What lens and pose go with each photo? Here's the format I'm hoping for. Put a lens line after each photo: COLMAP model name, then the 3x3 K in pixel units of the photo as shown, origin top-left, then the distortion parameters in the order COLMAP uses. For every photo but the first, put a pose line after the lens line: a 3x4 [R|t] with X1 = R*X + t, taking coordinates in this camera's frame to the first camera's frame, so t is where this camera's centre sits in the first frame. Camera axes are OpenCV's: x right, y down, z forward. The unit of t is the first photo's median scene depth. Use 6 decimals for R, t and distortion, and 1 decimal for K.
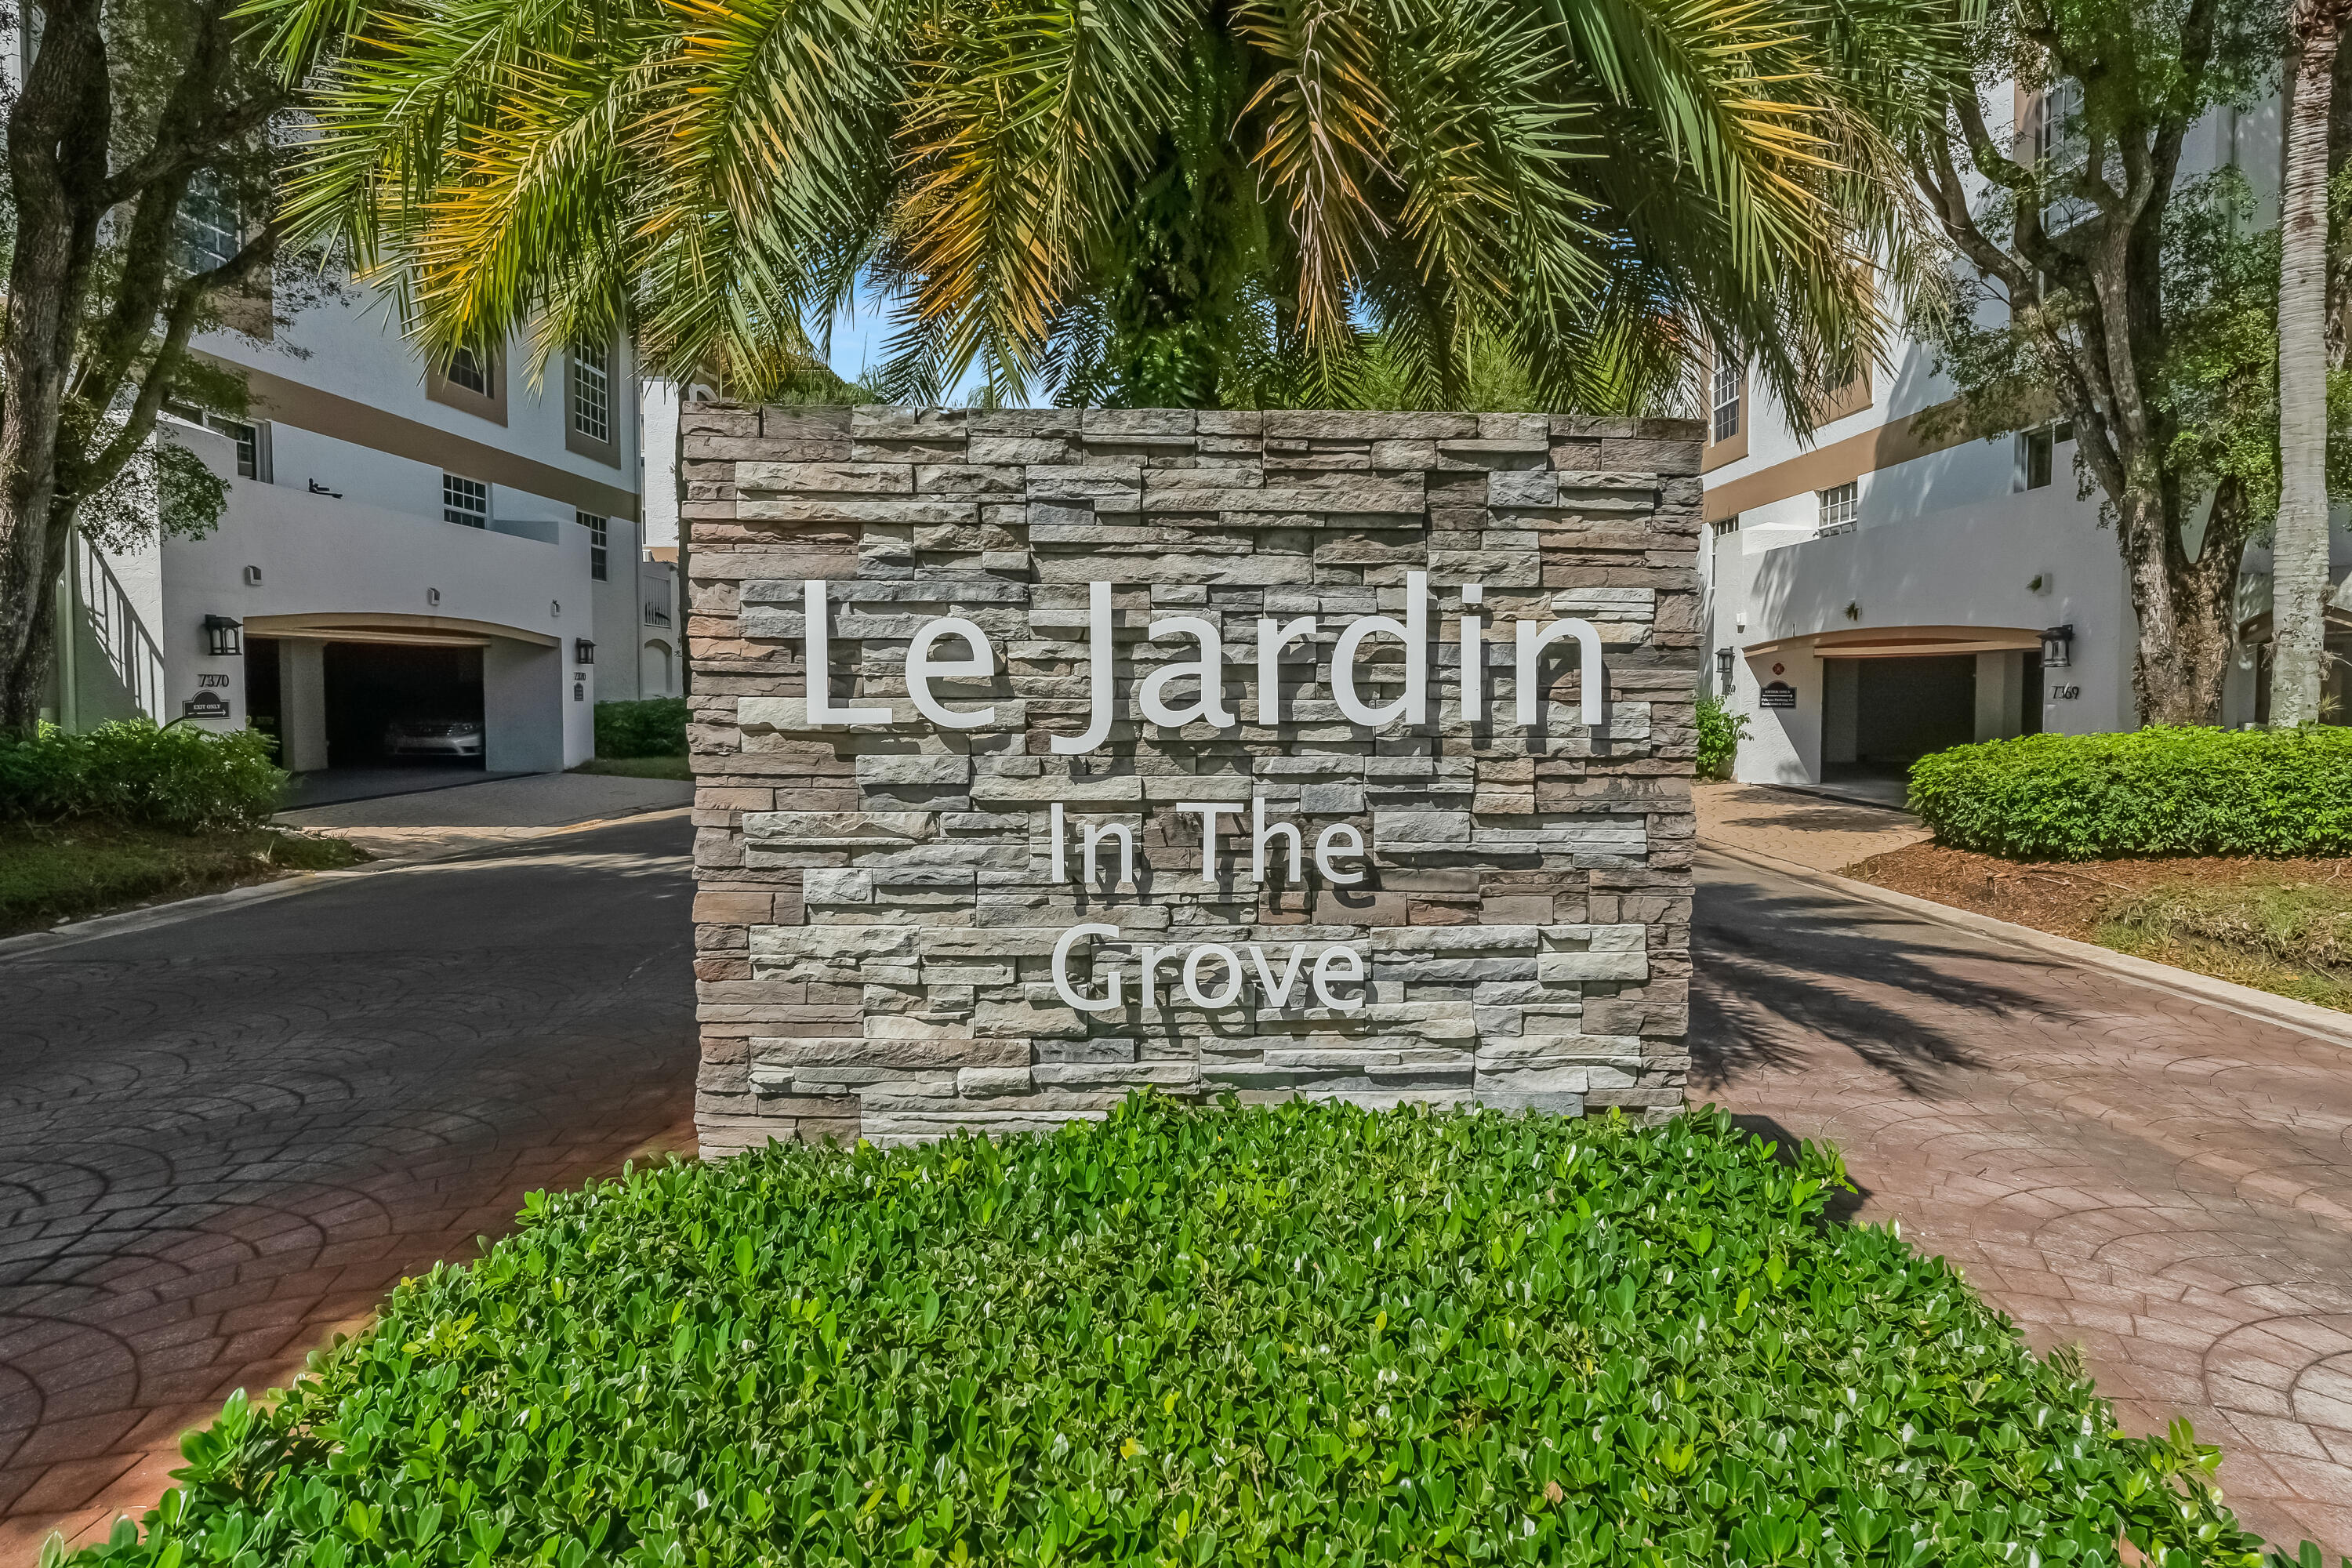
lens RADIAL K [[1244.8, 0, 1175.9], [0, 1244.8, 724.2], [0, 0, 1]] dist [-0.001710, -0.000743]
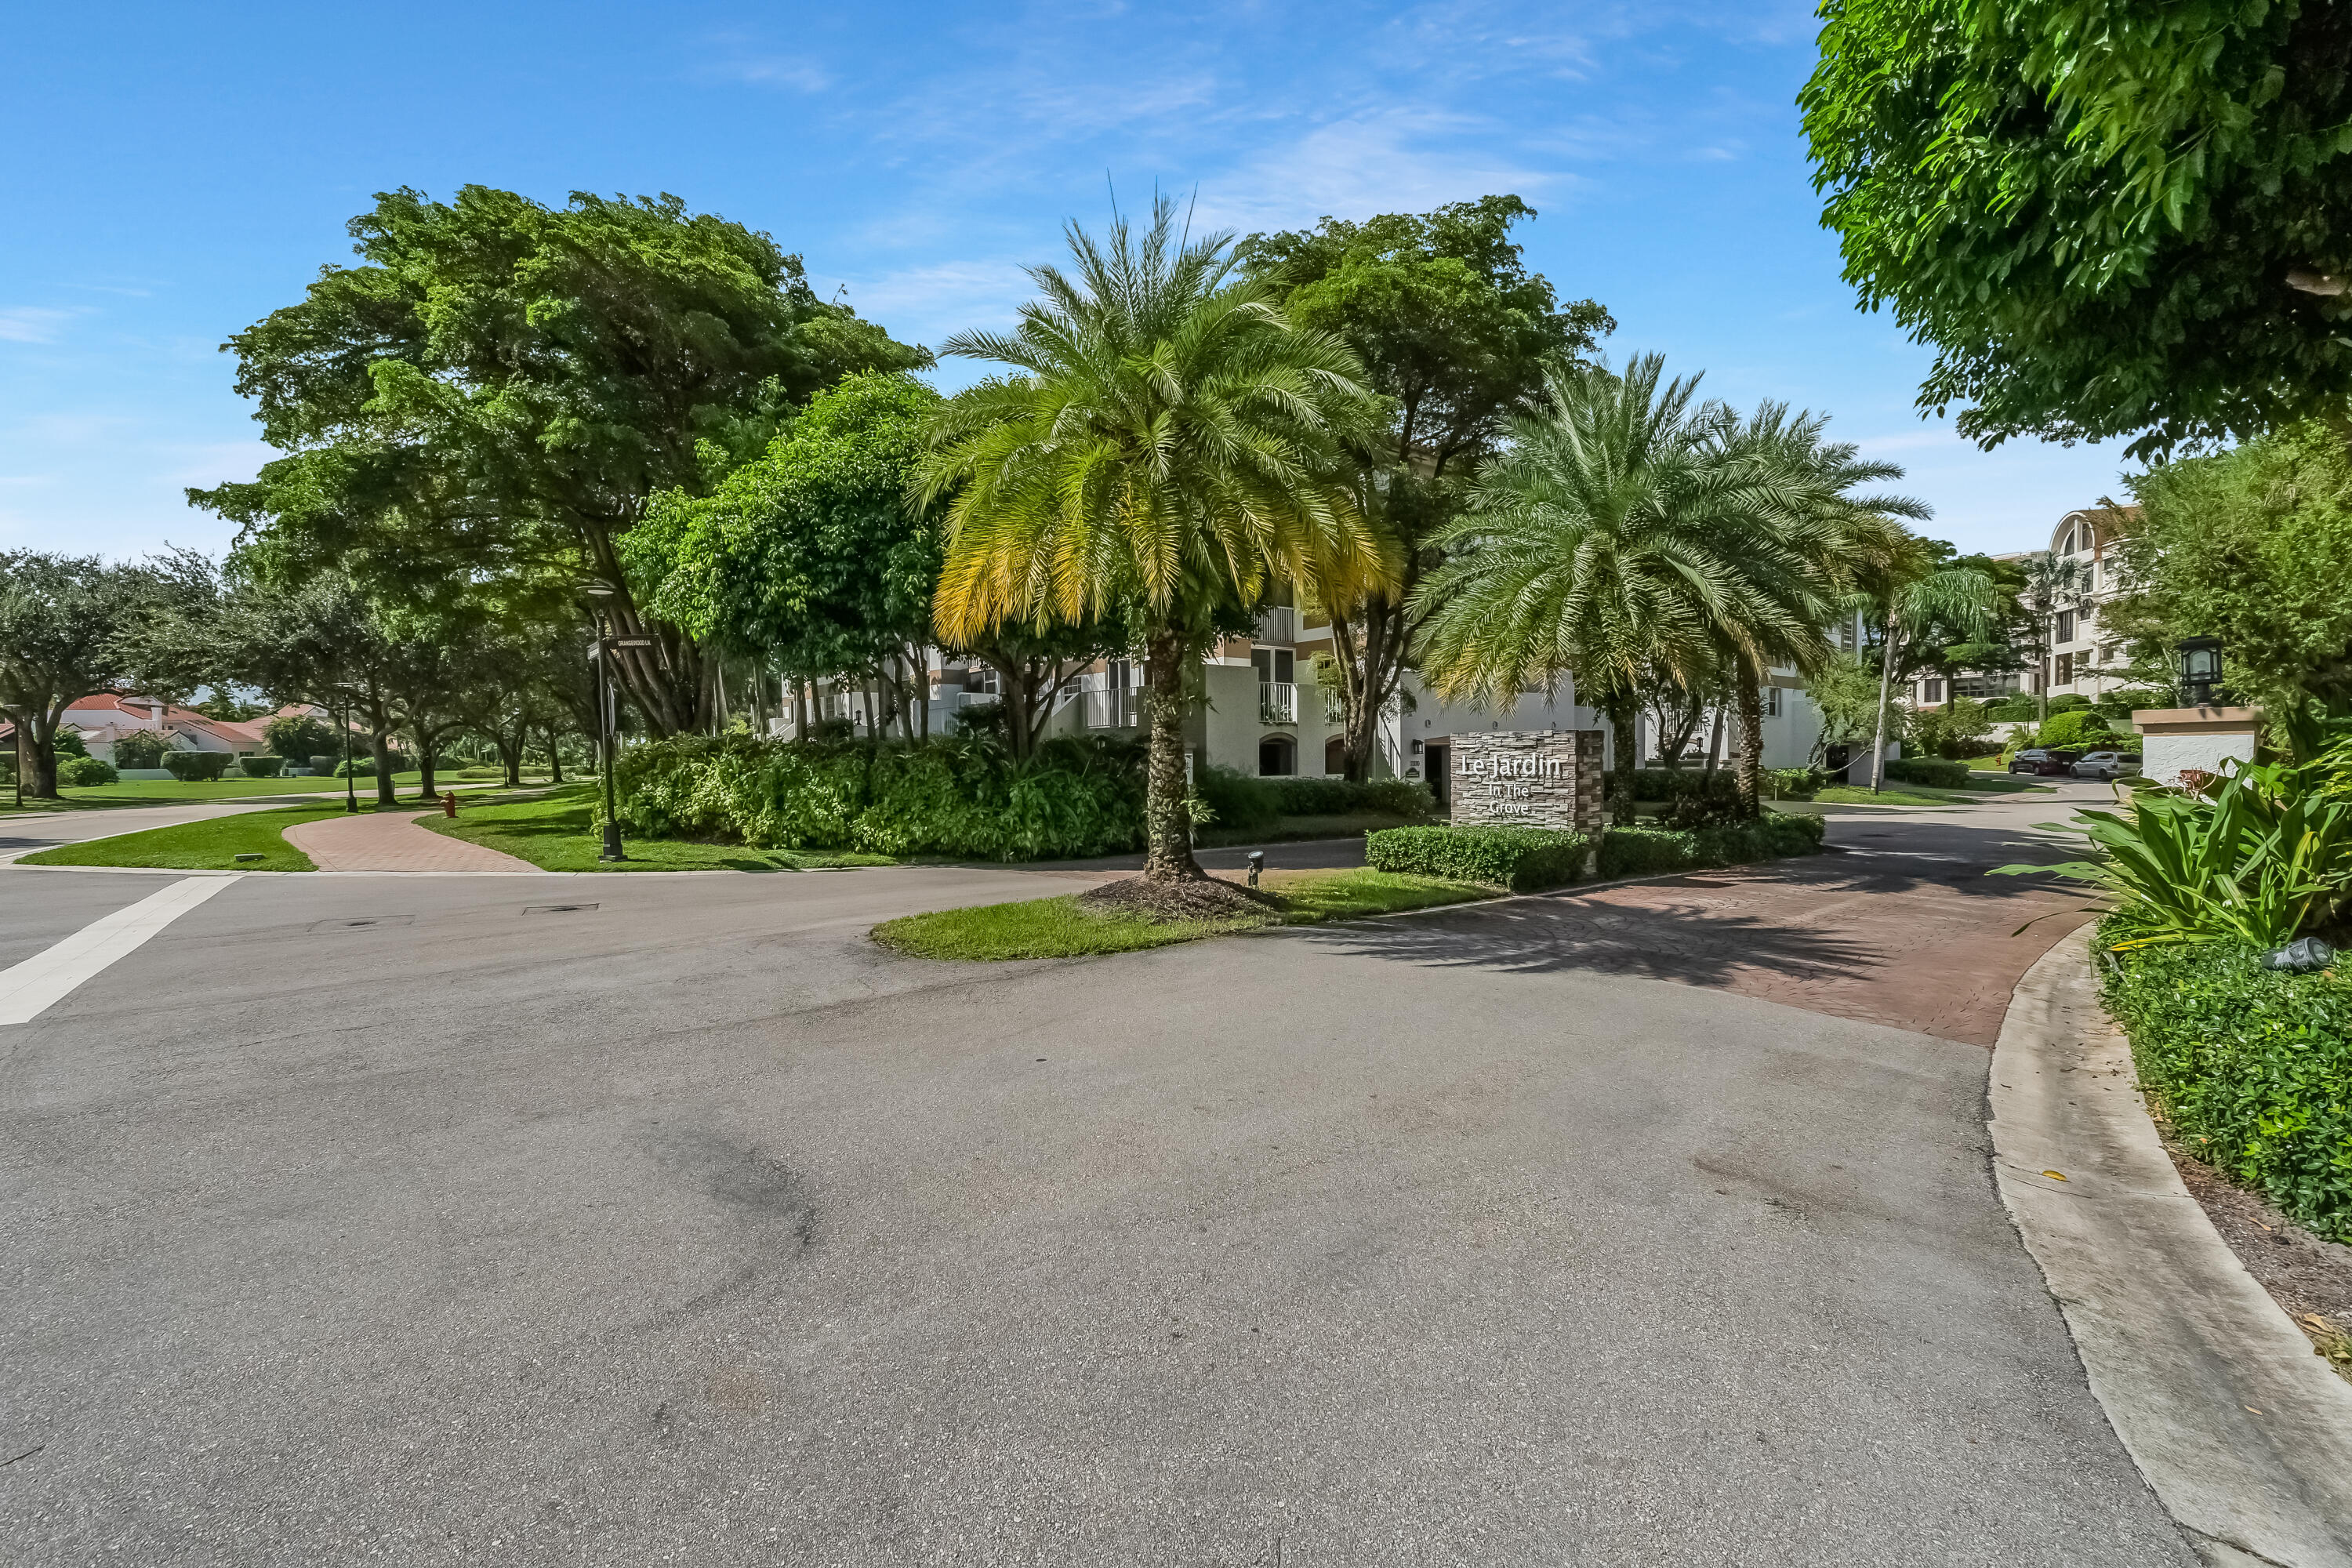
lens RADIAL K [[1001.3, 0, 1176.0], [0, 1001.3, 784.0], [0, 0, 1]] dist [-0.003334, -0.000297]
pose [[0.614840, 0.014403, -0.788520, 0.733908], [-0.020693, 0.999784, 0.002126, 0.018491], [0.788380, 0.015010, 0.615005, -0.880399]]
